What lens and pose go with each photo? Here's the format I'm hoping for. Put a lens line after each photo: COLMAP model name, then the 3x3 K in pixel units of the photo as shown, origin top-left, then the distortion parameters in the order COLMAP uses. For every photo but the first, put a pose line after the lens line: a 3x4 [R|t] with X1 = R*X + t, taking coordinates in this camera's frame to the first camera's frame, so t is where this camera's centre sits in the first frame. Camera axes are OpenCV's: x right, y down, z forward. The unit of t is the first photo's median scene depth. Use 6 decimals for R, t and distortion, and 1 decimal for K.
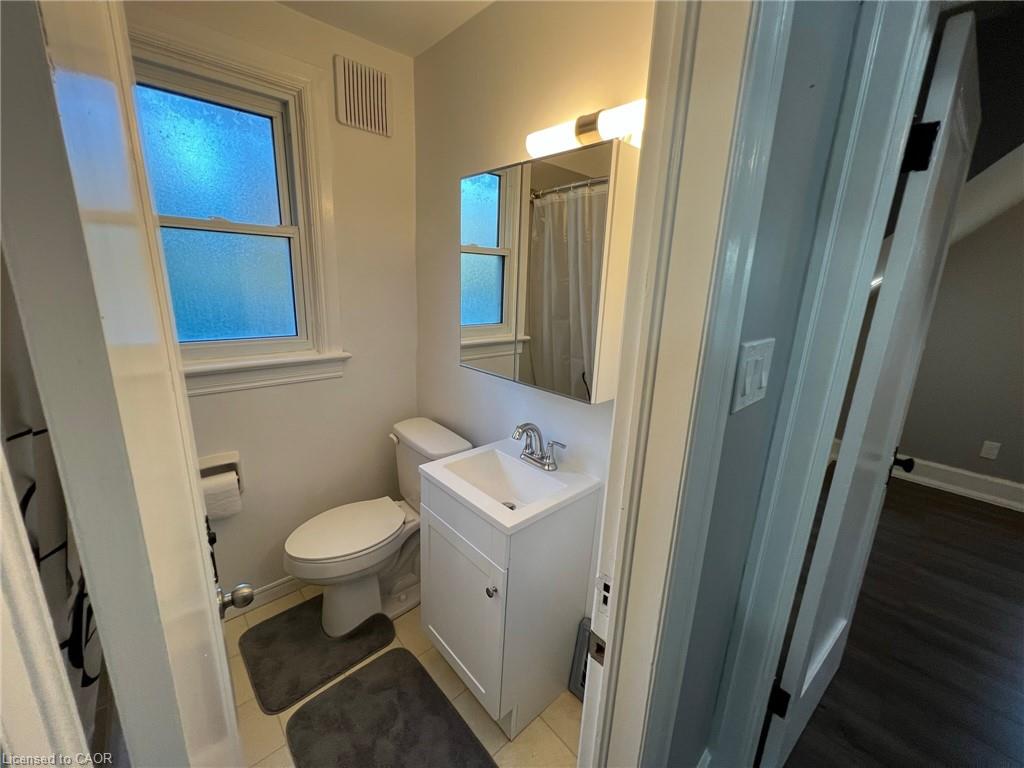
lens RADIAL K [[410.6, 0, 508.7], [0, 410.6, 382.3], [0, 0, 1]] dist [0.002874, -0.000264]
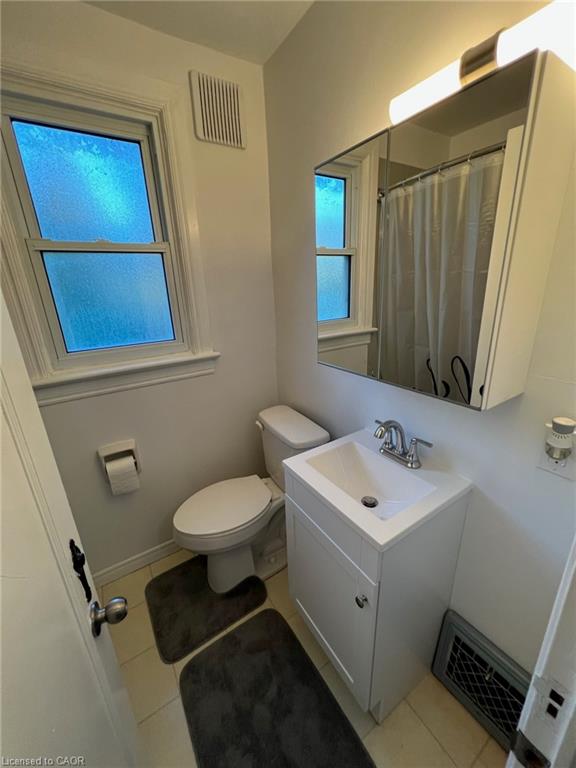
lens RADIAL K [[307.9, 0, 290.5], [0, 307.9, 382.5], [0, 0, 1]] dist [0.002874, -0.000264]
pose [[0.984263, -0.022946, -0.175211, -0.048798], [0.034316, 0.997477, 0.062140, -0.038769], [0.173343, -0.067175, 0.982568, 0.214482]]
